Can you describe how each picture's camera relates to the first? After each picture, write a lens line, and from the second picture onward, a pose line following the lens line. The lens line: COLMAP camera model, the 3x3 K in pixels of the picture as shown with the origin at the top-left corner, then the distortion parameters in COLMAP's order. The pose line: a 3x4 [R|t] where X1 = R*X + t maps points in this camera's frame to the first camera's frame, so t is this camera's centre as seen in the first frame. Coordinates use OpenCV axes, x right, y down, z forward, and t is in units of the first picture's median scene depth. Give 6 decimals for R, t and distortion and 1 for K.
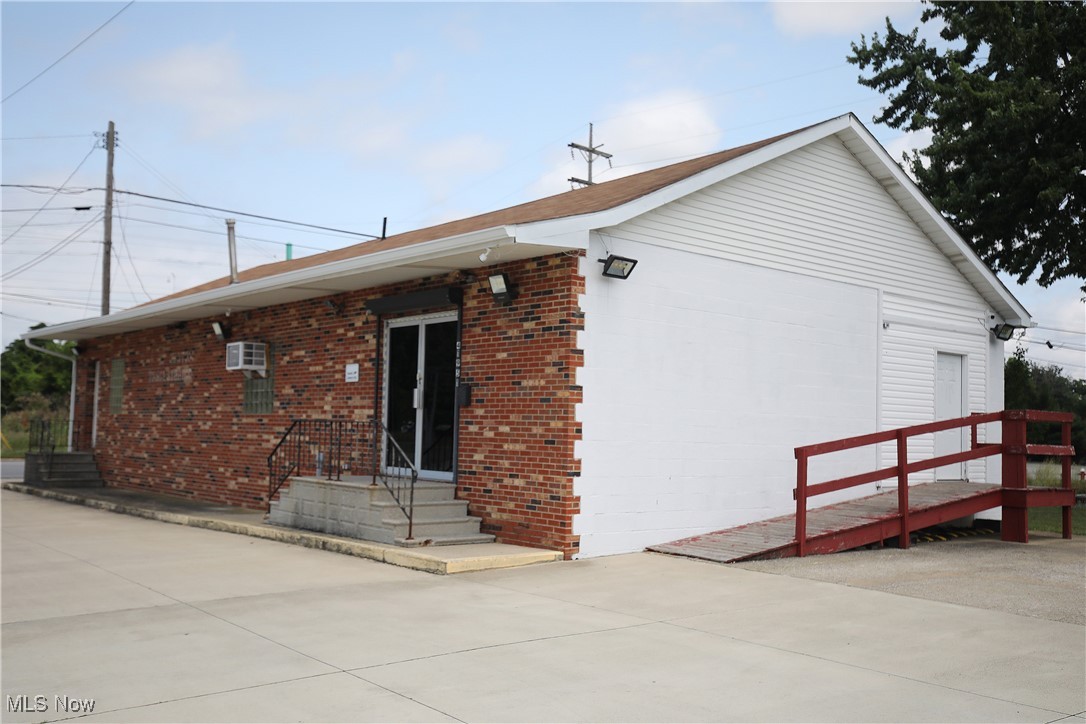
lens RADIAL K [[1027.5, 0, 543.7], [0, 1027.5, 360.7], [0, 0, 1]] dist [0.008806, 0.000000]
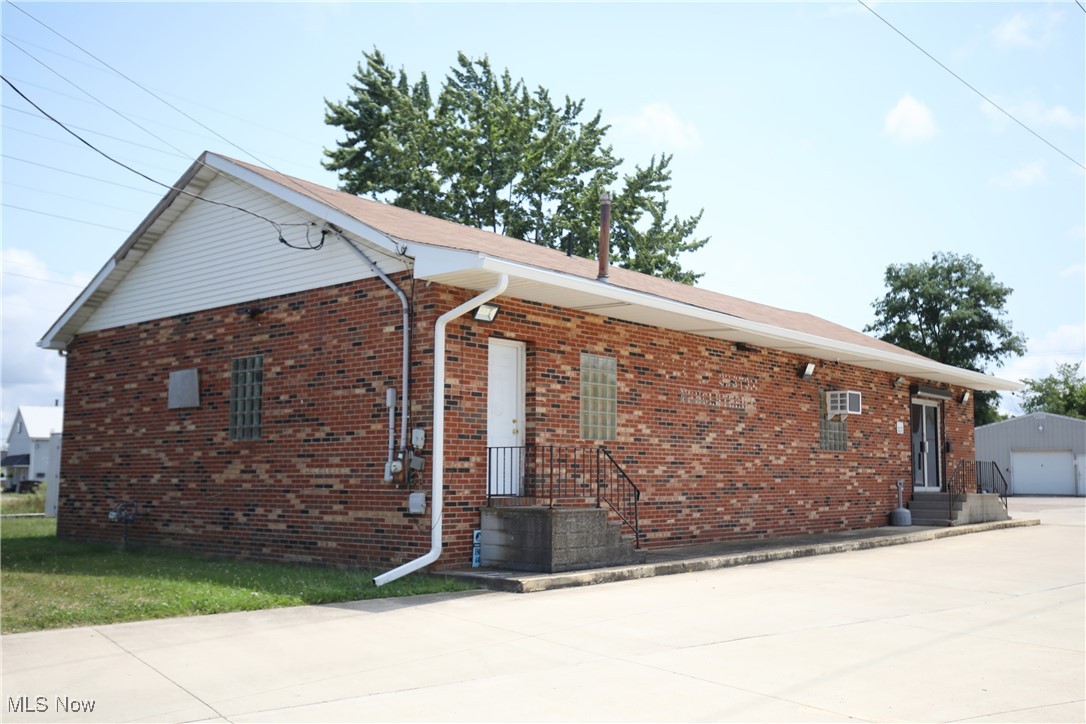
lens RADIAL K [[1044.3, 0, 543.6], [0, 1044.3, 364.4], [0, 0, 1]] dist [-0.014824, 0.000000]
pose [[-0.160107, 0.084546, 0.983472, -1.337301], [-0.076190, 0.992294, -0.097709, 0.090365], [-0.984155, -0.090575, -0.152432, 1.440736]]
